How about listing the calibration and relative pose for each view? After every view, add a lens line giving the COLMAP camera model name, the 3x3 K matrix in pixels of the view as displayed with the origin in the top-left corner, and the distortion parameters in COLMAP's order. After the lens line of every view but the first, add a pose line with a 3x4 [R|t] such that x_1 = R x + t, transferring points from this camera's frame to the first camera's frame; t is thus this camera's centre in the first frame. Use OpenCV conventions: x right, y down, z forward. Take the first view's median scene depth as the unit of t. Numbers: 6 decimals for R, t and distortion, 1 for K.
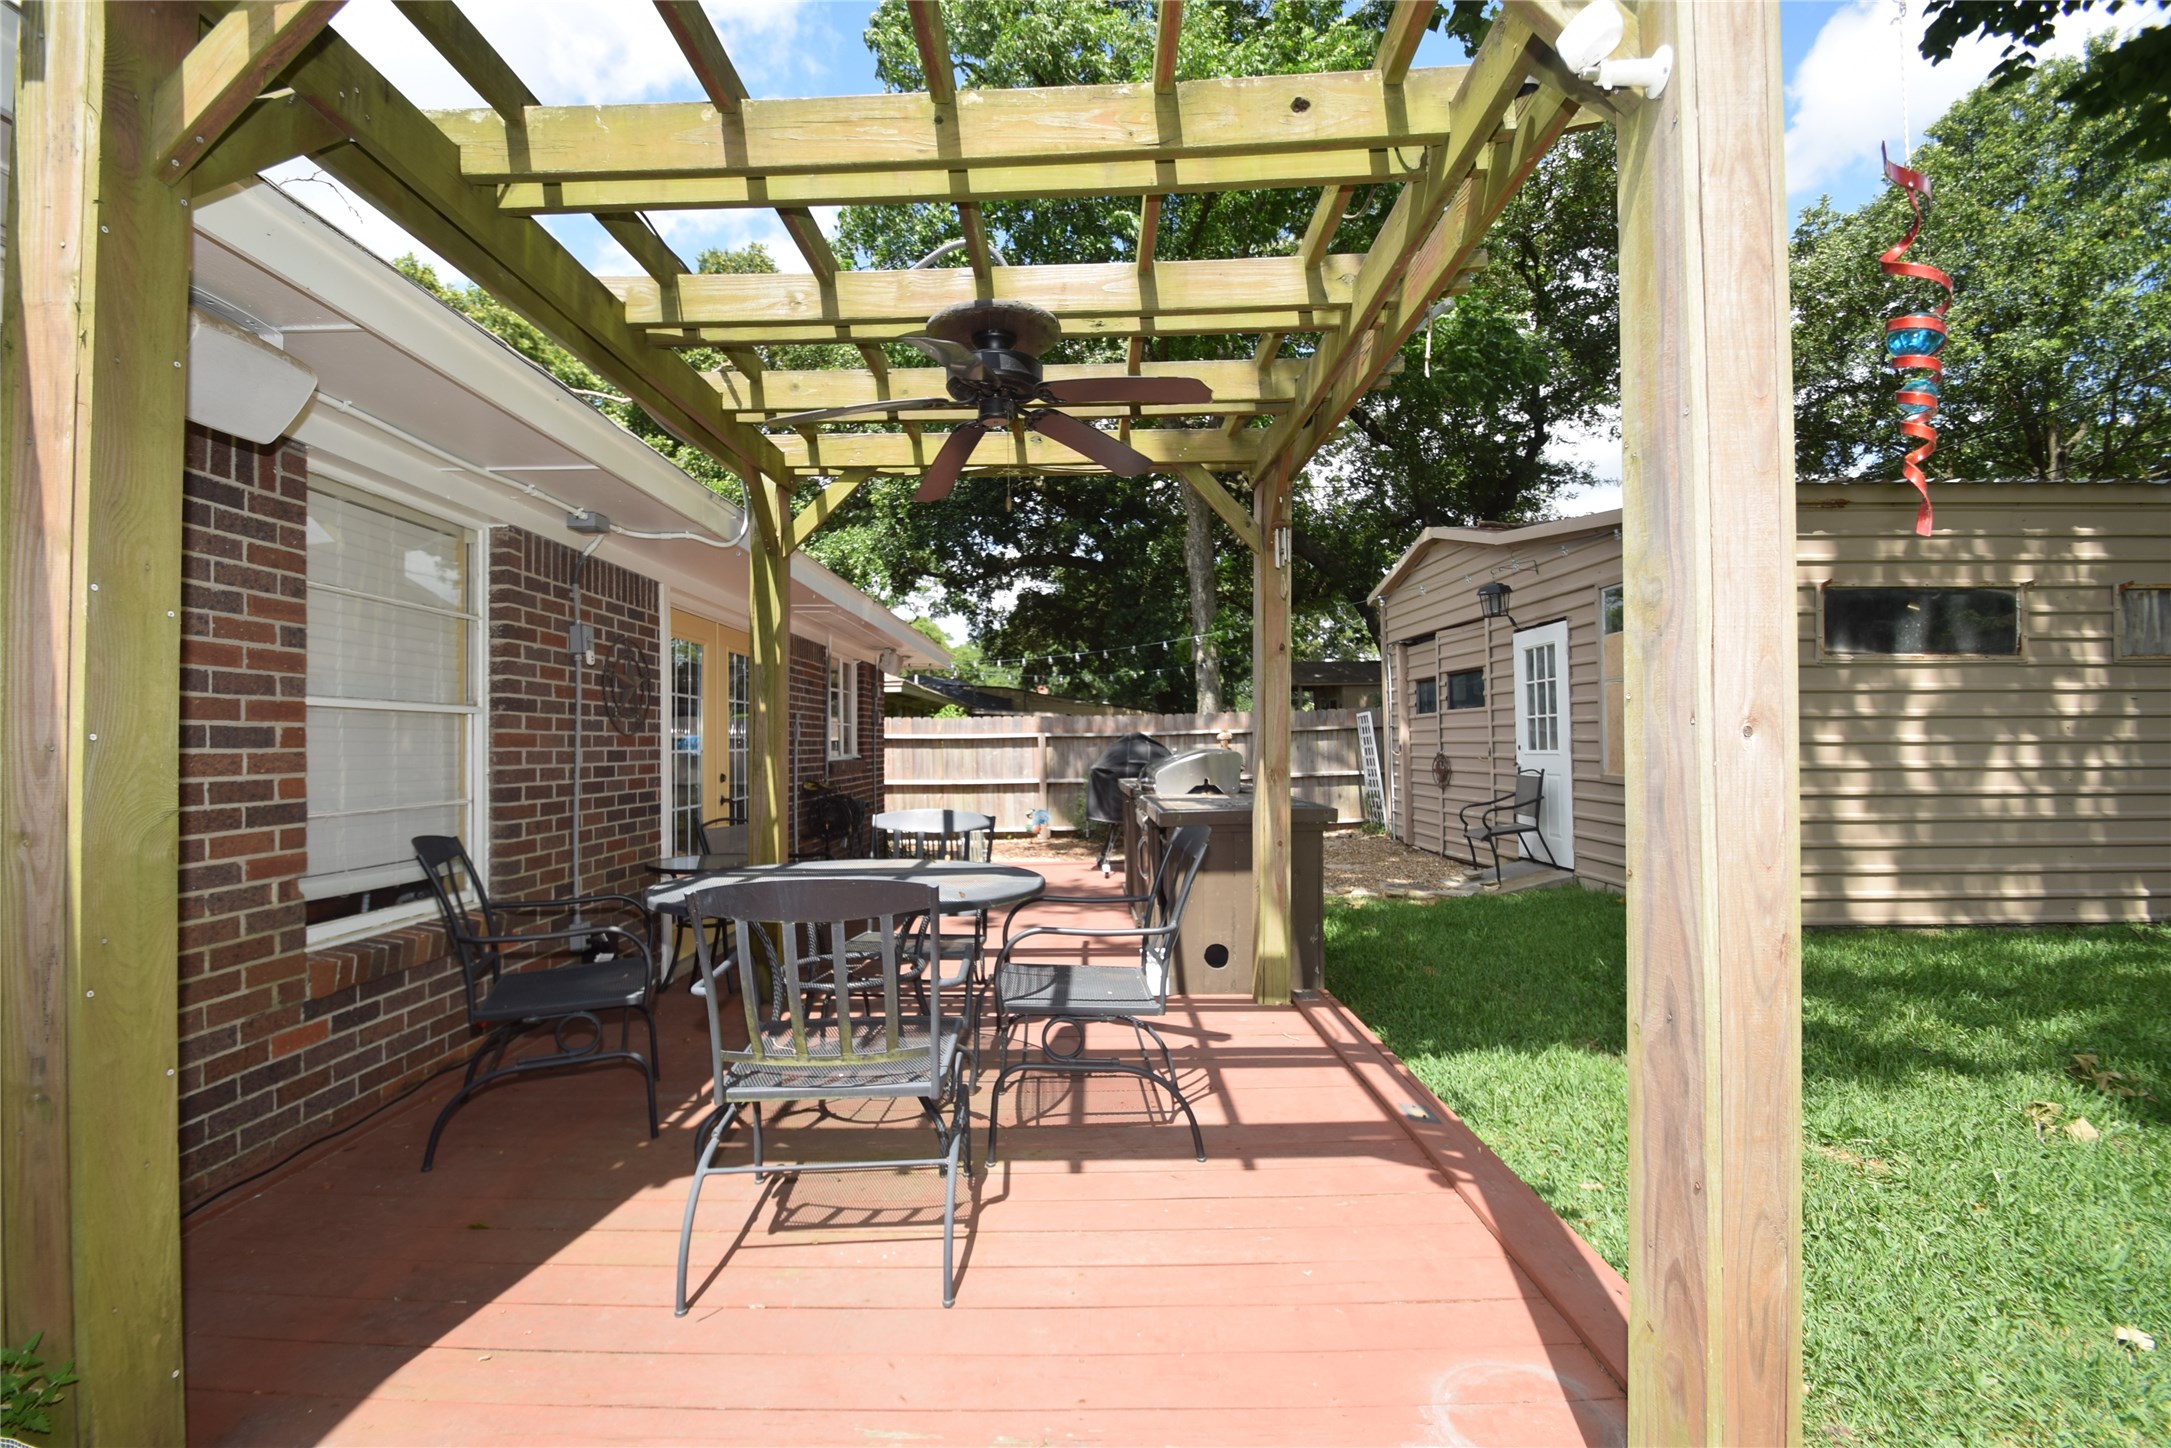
lens RADIAL K [[948.6, 0, 1059.0], [0, 948.6, 732.3], [0, 0, 1]] dist [0.007344, -0.008536]
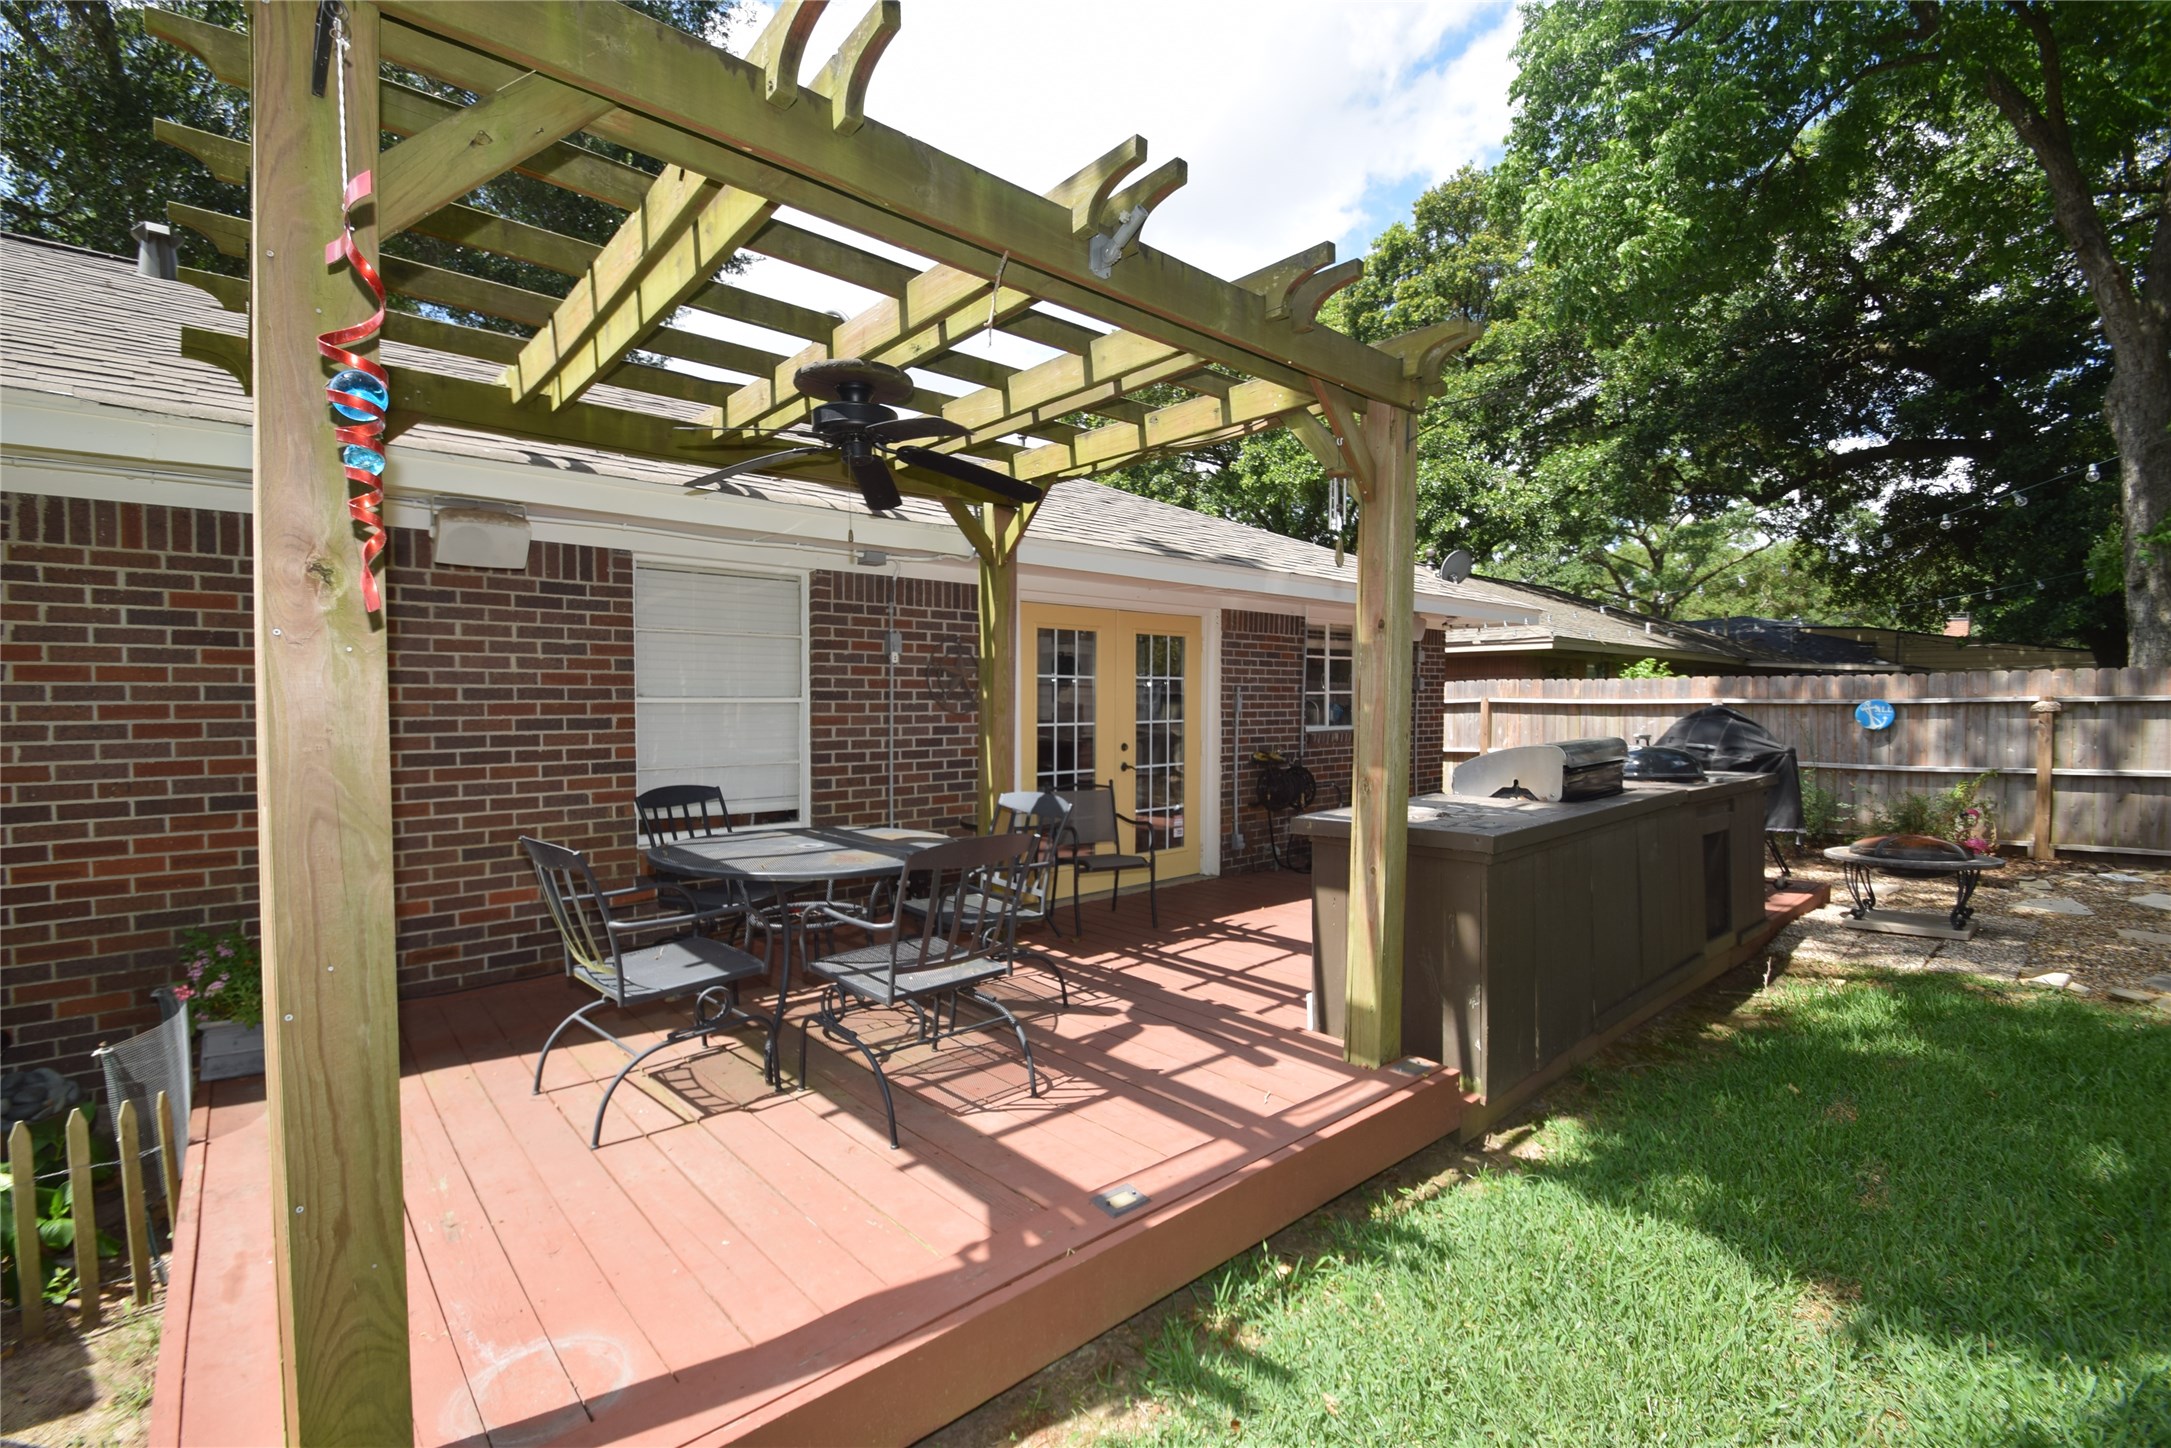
lens RADIAL K [[948.6, 0, 1059.0], [0, 948.6, 732.3], [0, 0, 1]] dist [0.007344, -0.008536]
pose [[0.675740, 0.036415, -0.736240, 0.722421], [0.001942, 0.998688, 0.051178, -0.046948], [0.737138, -0.036013, 0.674782, 0.302271]]
